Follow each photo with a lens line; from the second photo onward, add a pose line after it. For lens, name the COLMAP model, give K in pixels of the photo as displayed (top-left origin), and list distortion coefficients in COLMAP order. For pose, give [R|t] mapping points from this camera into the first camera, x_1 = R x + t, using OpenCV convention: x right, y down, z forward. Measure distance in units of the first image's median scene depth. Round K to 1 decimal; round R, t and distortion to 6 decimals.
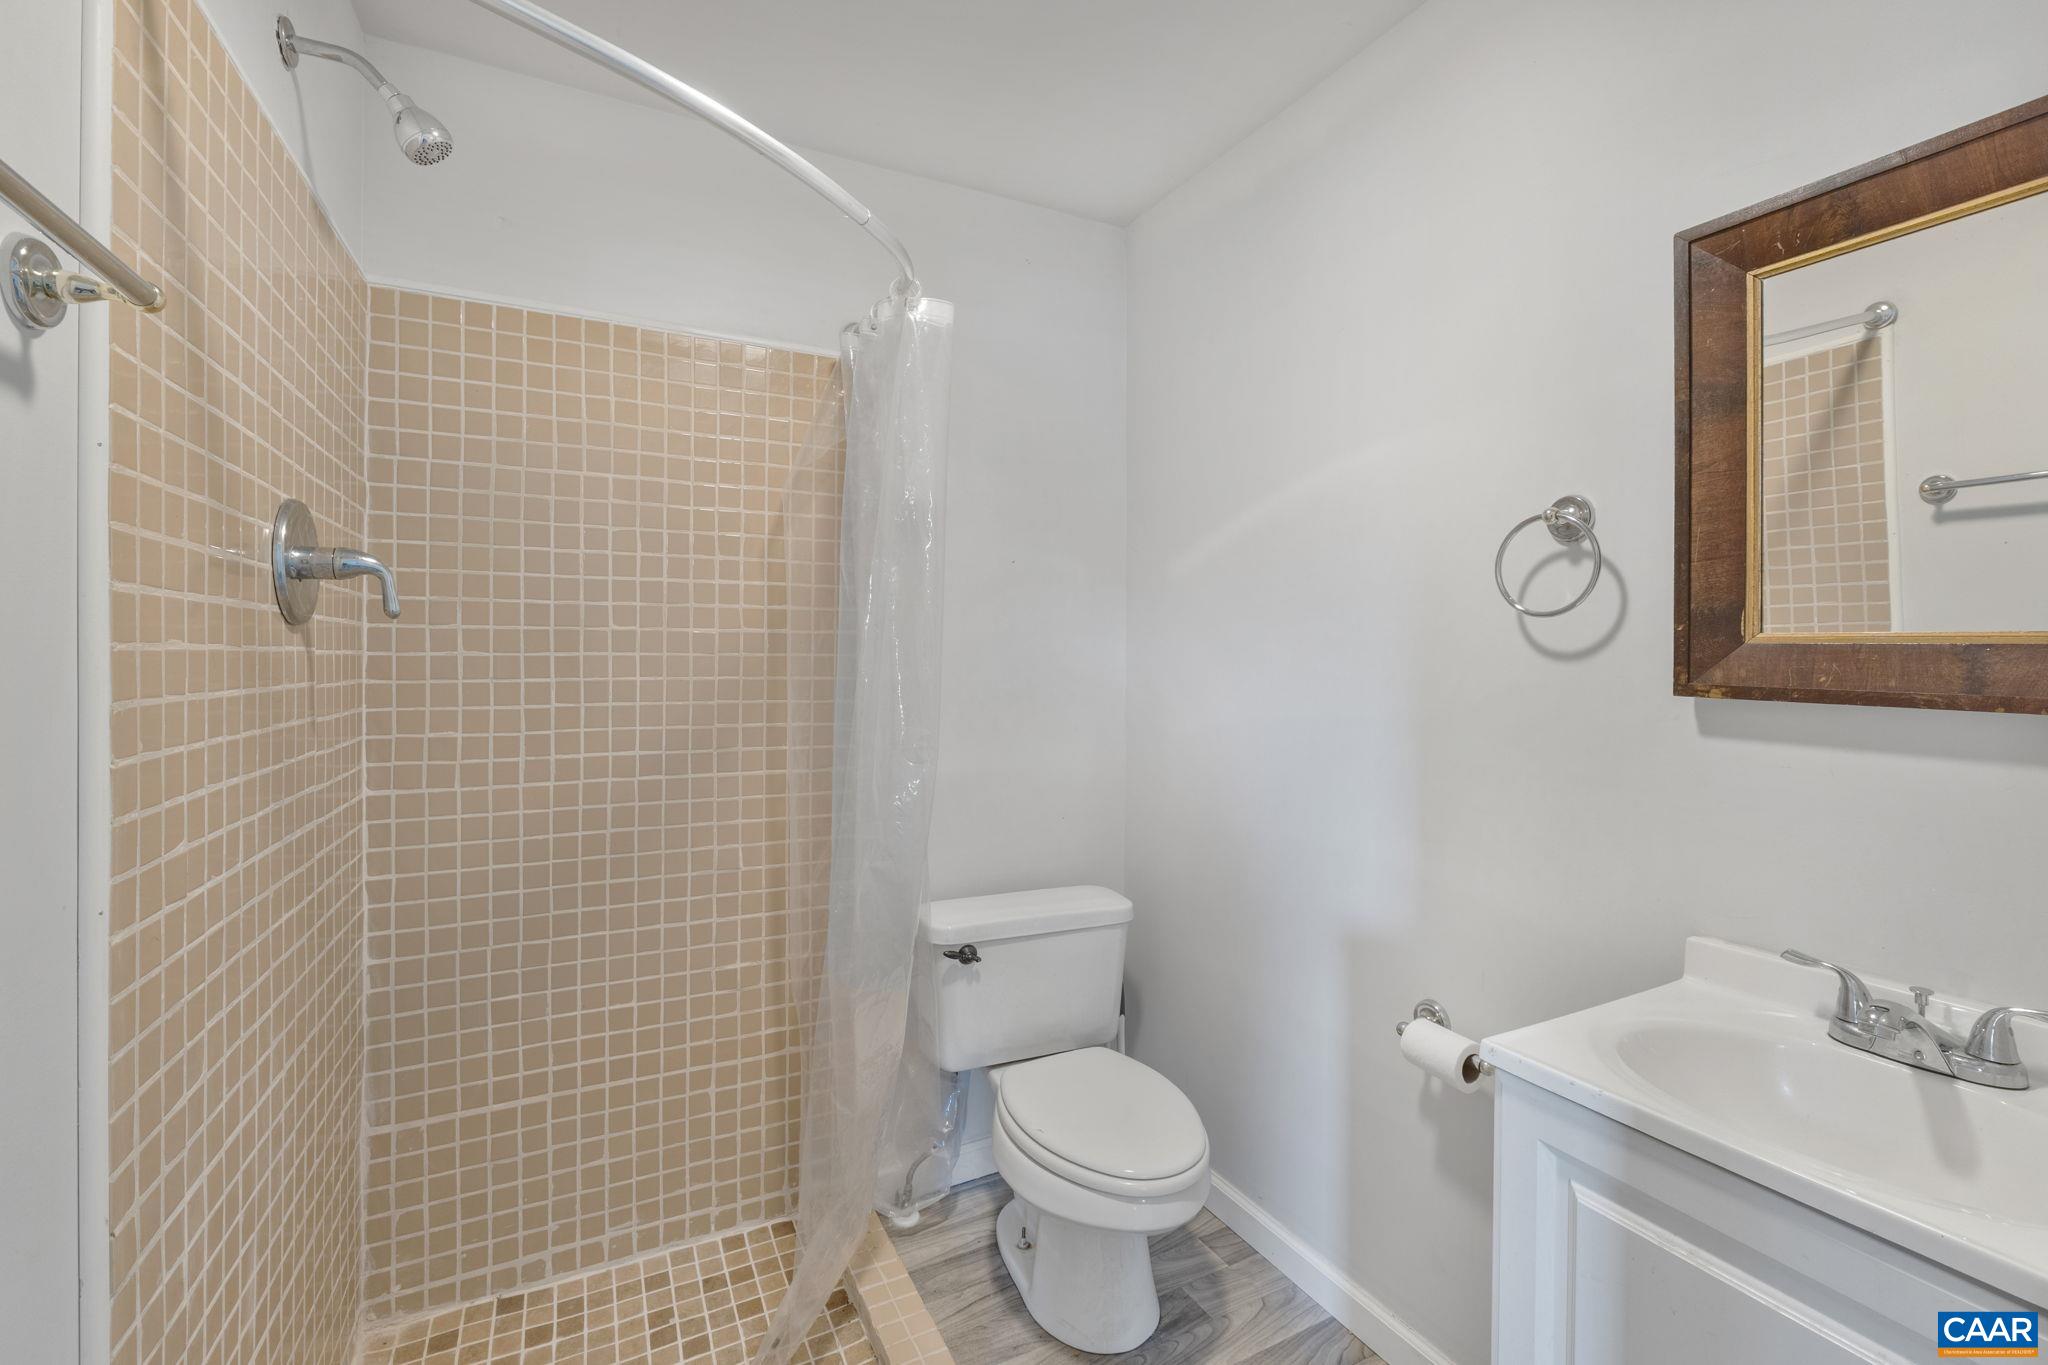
lens RADIAL K [[860.3, 0, 1027.7], [0, 860.3, 667.9], [0, 0, 1]] dist [-0.007662, -0.000423]
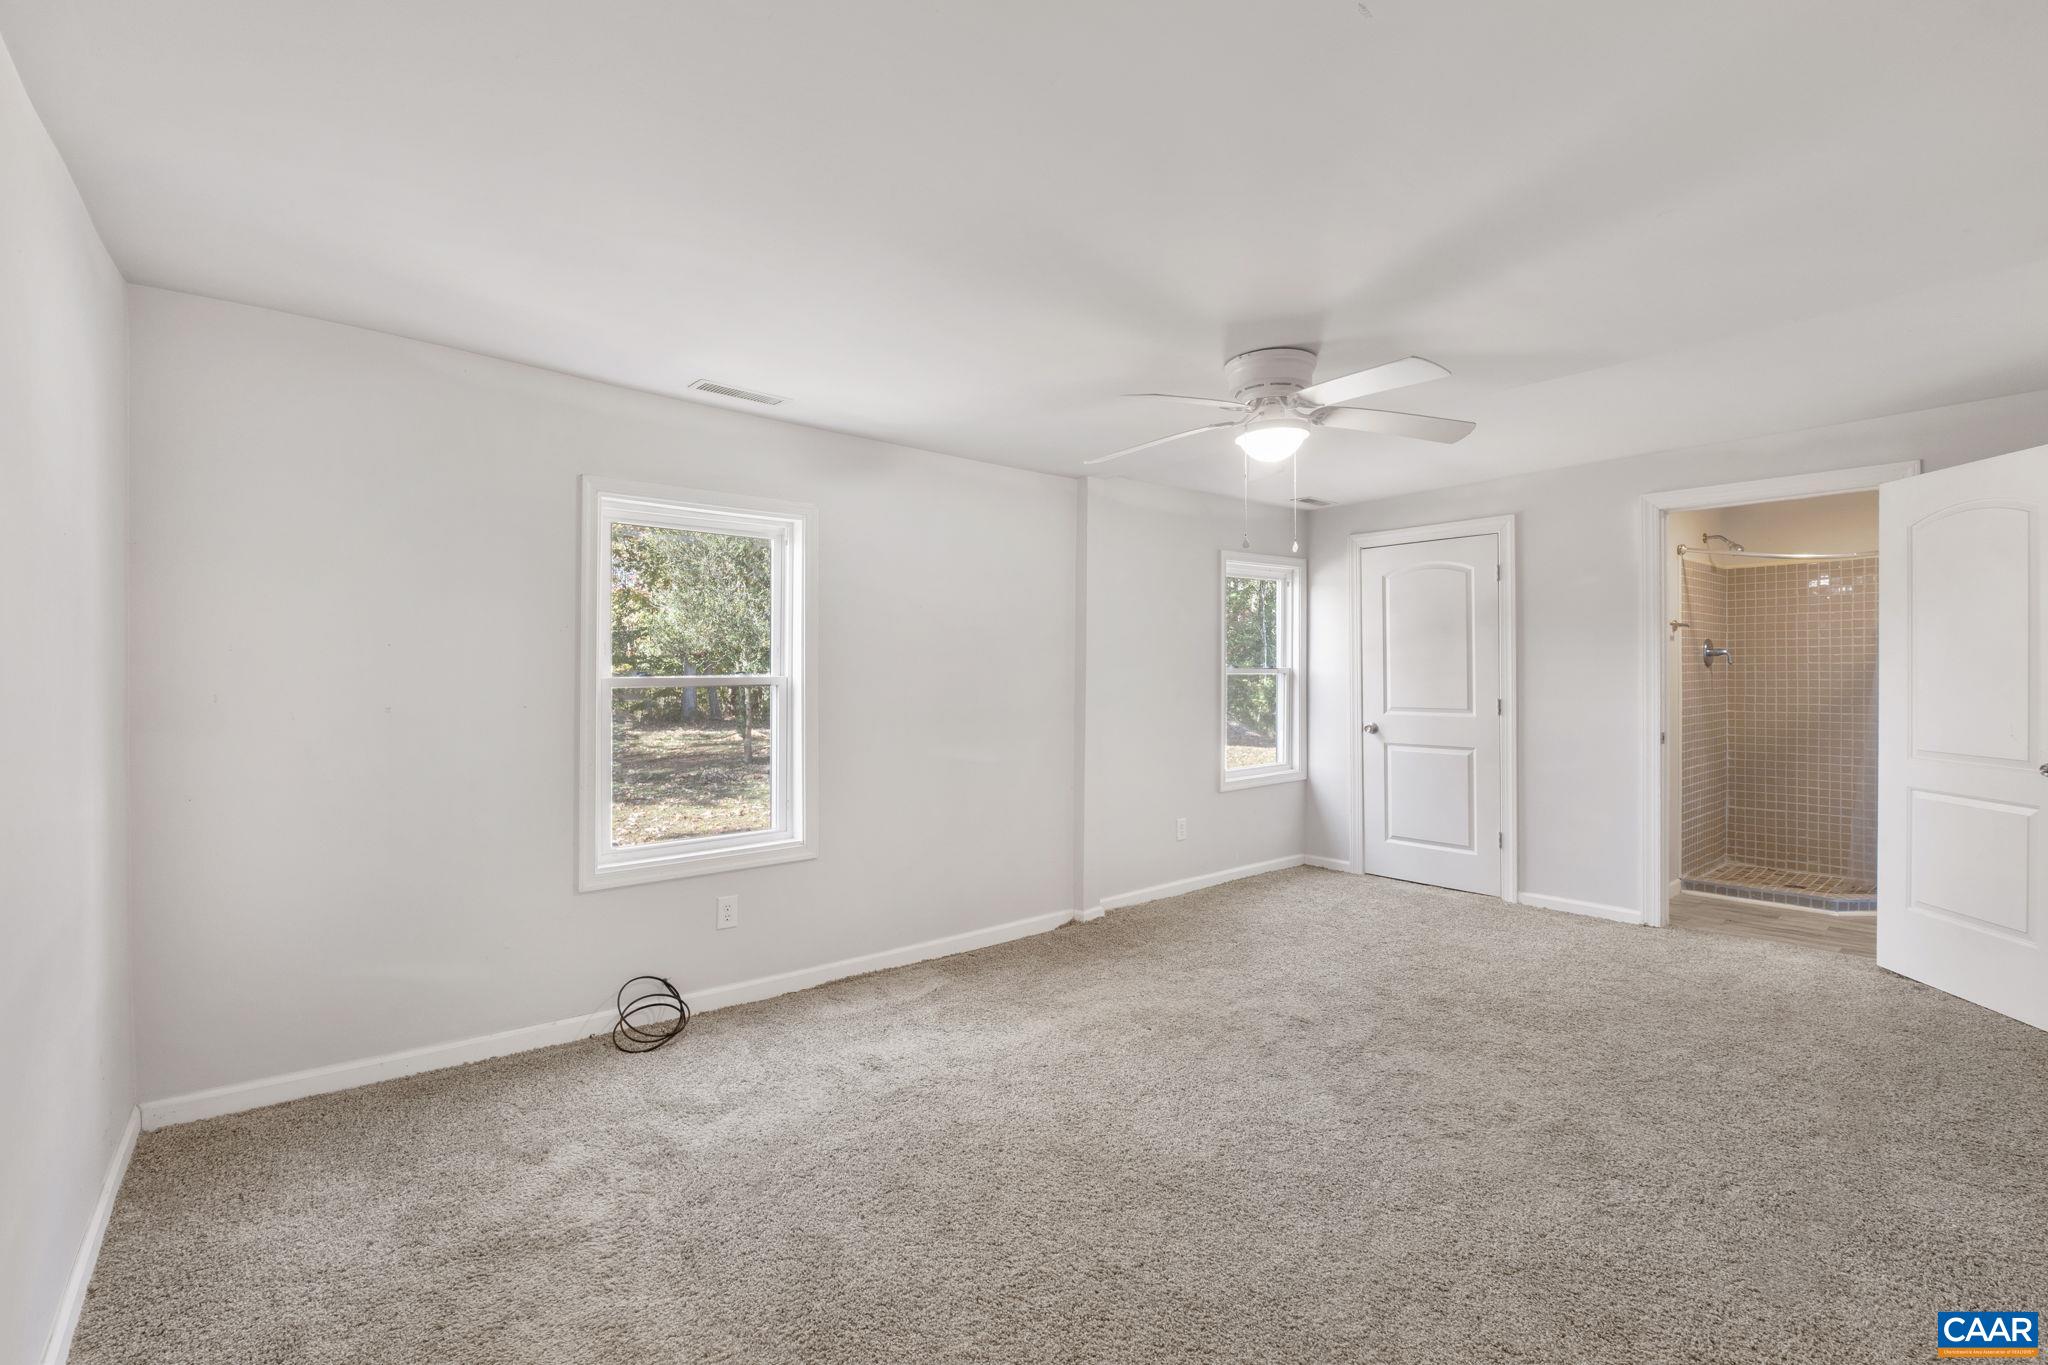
lens RADIAL K [[860.3, 0, 1027.7], [0, 860.3, 667.9], [0, 0, 1]] dist [-0.007662, -0.000423]
pose [[0.193307, -0.008472, -0.981102, 2.026015], [-0.000415, 0.999962, -0.008717, -0.001413], [0.981138, 0.002092, 0.193297, -2.389361]]
